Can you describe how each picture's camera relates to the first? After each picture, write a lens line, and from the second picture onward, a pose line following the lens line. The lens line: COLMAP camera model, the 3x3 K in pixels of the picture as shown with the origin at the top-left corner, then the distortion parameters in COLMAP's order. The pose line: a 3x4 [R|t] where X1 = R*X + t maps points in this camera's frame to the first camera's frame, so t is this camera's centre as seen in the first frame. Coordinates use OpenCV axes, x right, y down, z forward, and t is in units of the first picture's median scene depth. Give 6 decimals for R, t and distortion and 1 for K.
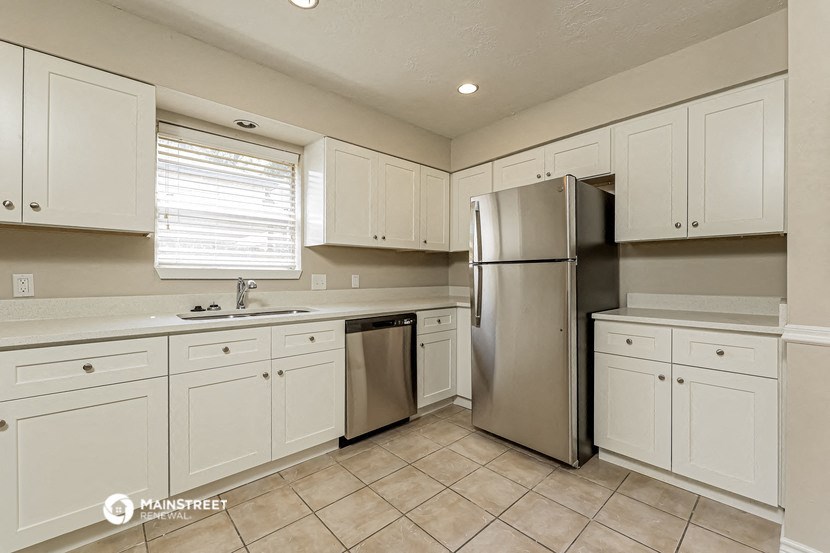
lens RADIAL K [[342.5, 0, 413.9], [0, 342.5, 277.3], [0, 0, 1]] dist [0.001994, -0.000875]
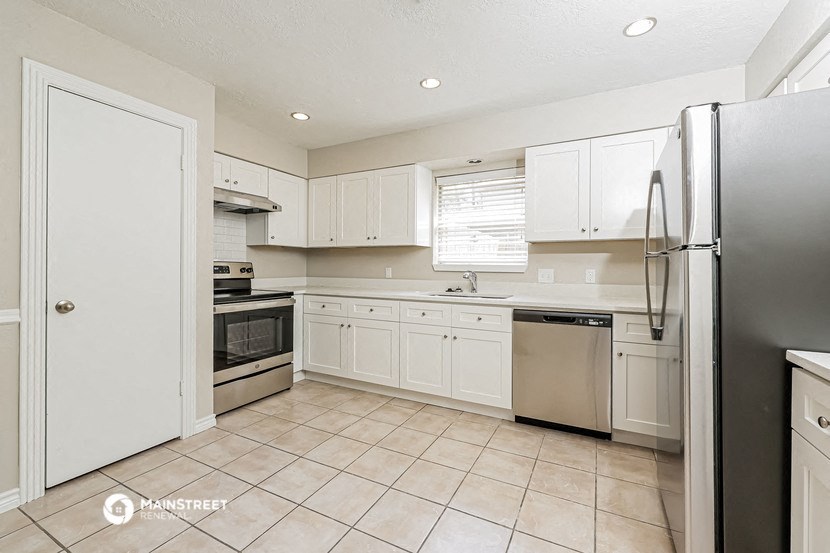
lens RADIAL K [[342.5, 0, 433.9], [0, 342.5, 264.9], [0, 0, 1]] dist [0.001994, -0.000875]
pose [[0.383922, -0.003056, -0.923360, 0.784743], [-0.009718, 0.999926, -0.007350, -0.011109], [0.923314, 0.011795, 0.383864, 0.328063]]
